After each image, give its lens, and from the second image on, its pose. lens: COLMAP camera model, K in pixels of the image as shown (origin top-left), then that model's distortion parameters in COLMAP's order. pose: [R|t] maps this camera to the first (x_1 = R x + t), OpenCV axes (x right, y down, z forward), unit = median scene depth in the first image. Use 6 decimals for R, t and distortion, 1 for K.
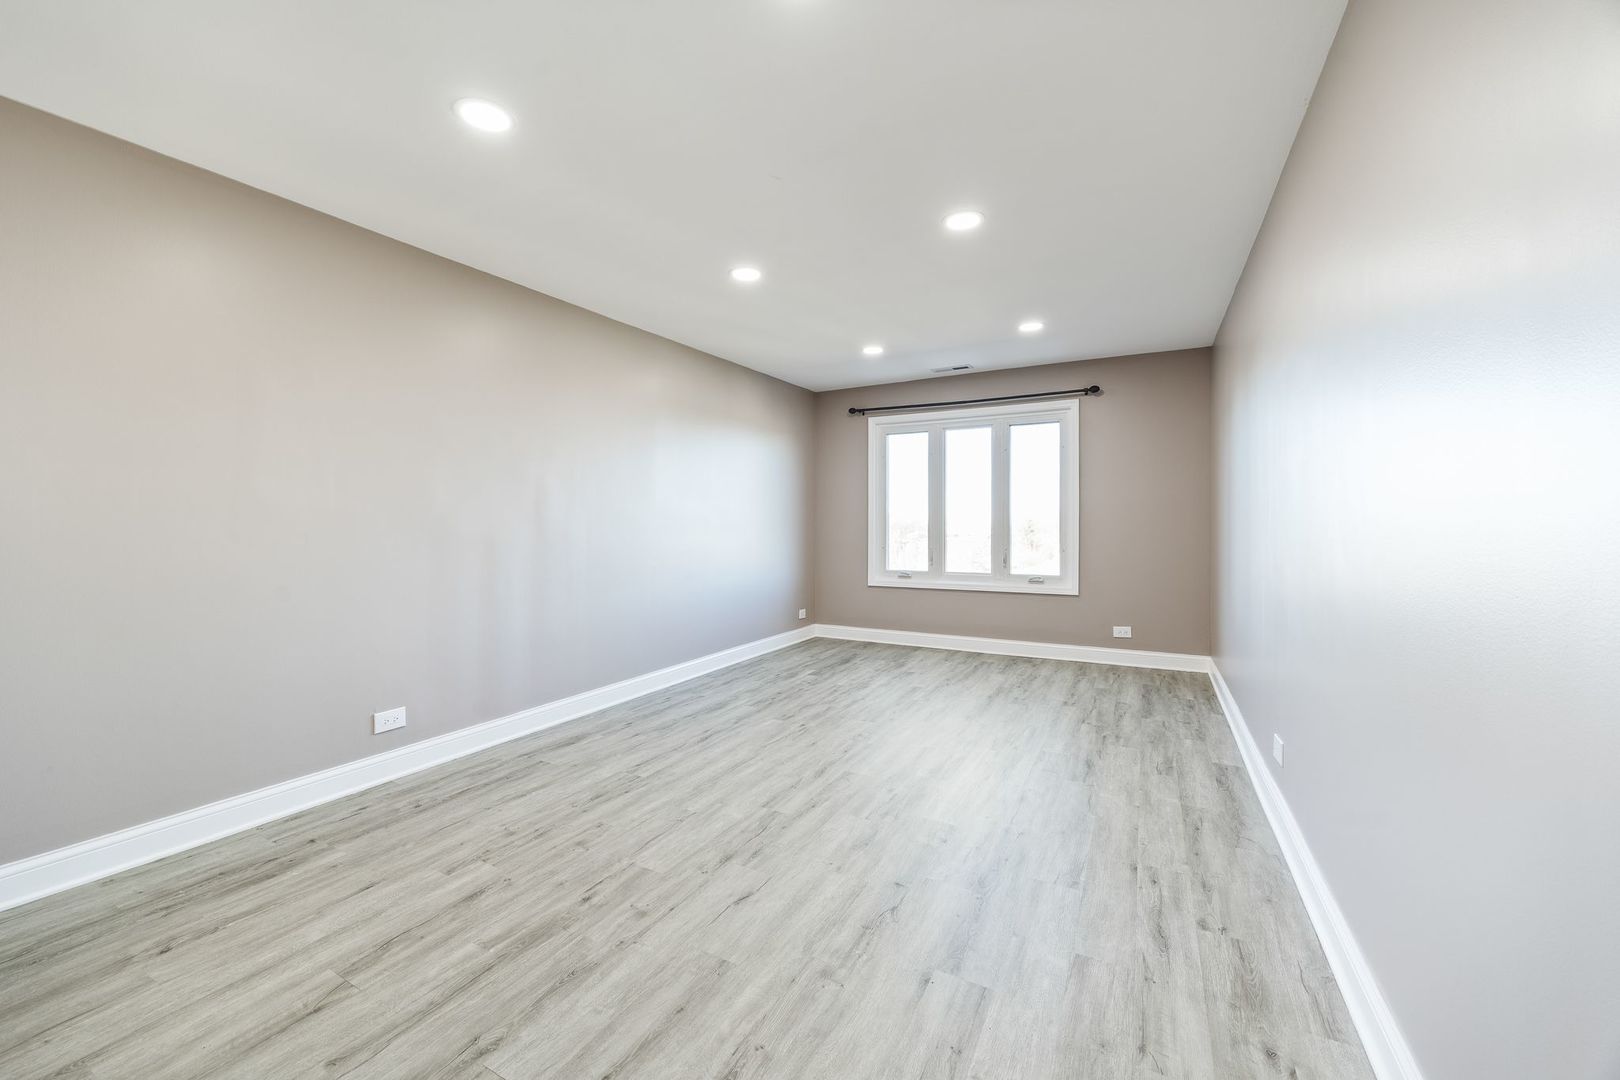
lens RADIAL K [[627.2, 0, 810.4], [0, 627.2, 535.1], [0, 0, 1]] dist [0.000631, -0.000251]
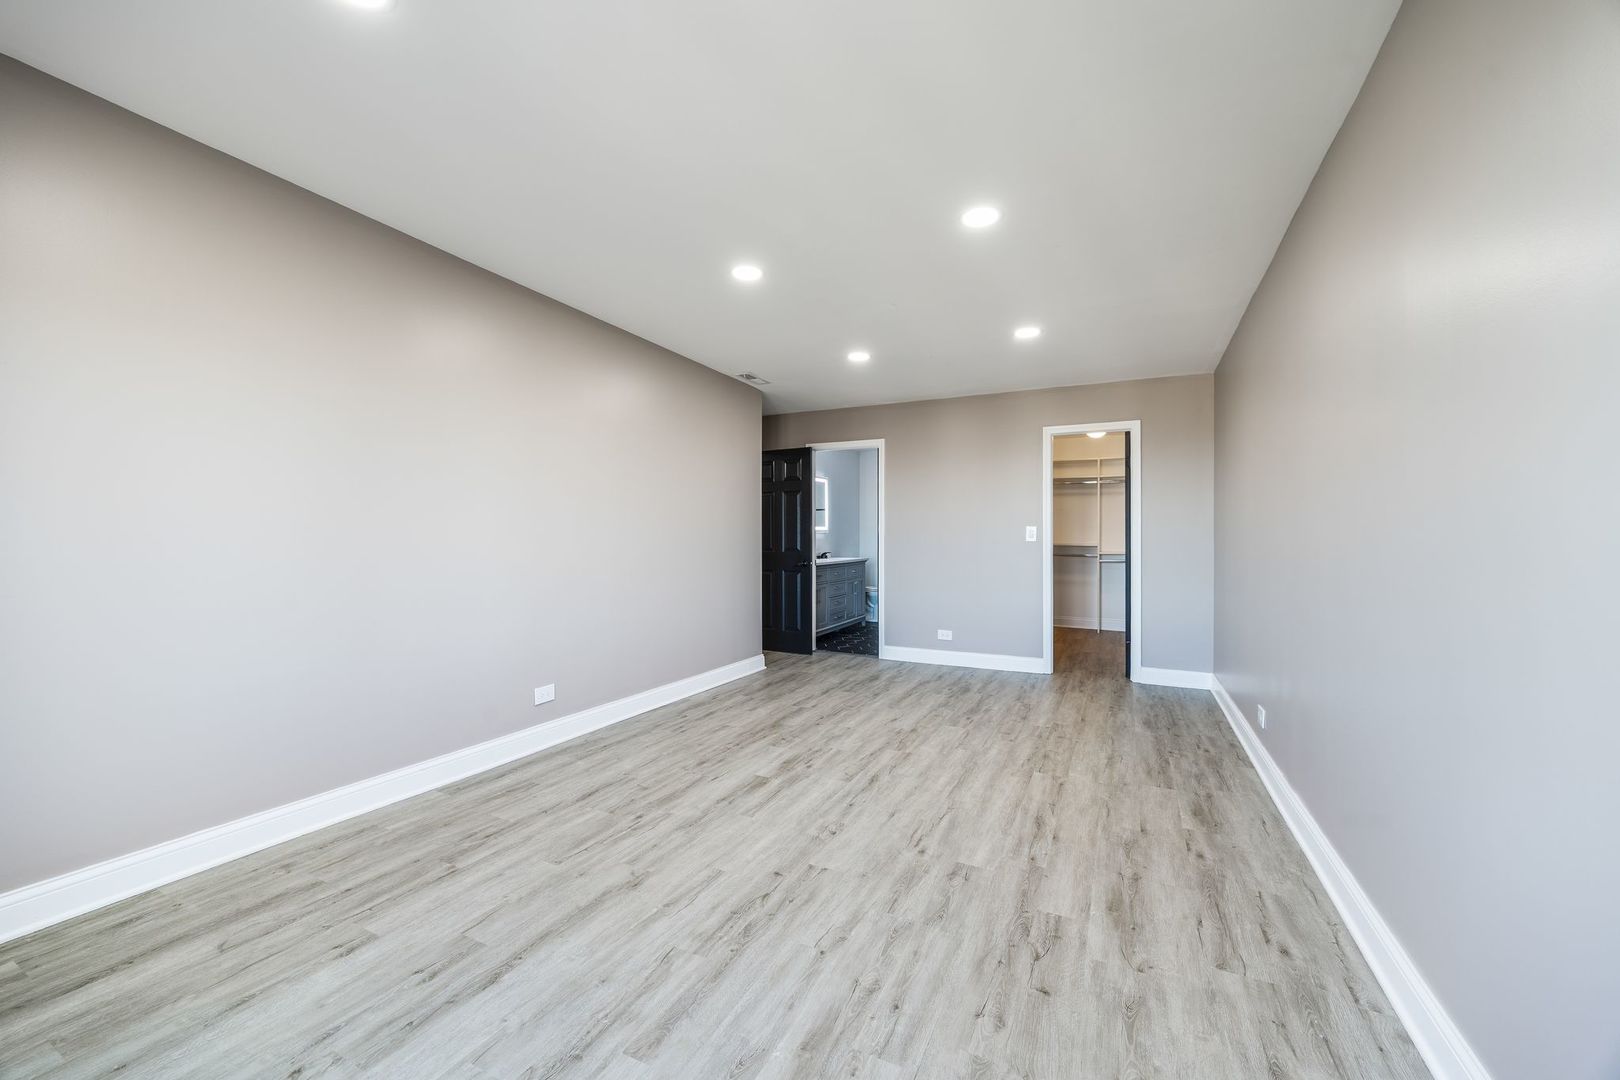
lens RADIAL K [[627.2, 0, 801.3], [0, 627.2, 537.4], [0, 0, 1]] dist [0.000631, -0.000251]
pose [[-0.999950, -0.002874, -0.009533, 0.148148], [-0.002994, 0.999915, 0.012669, -0.031062], [0.009496, 0.012697, -0.999874, 2.059757]]
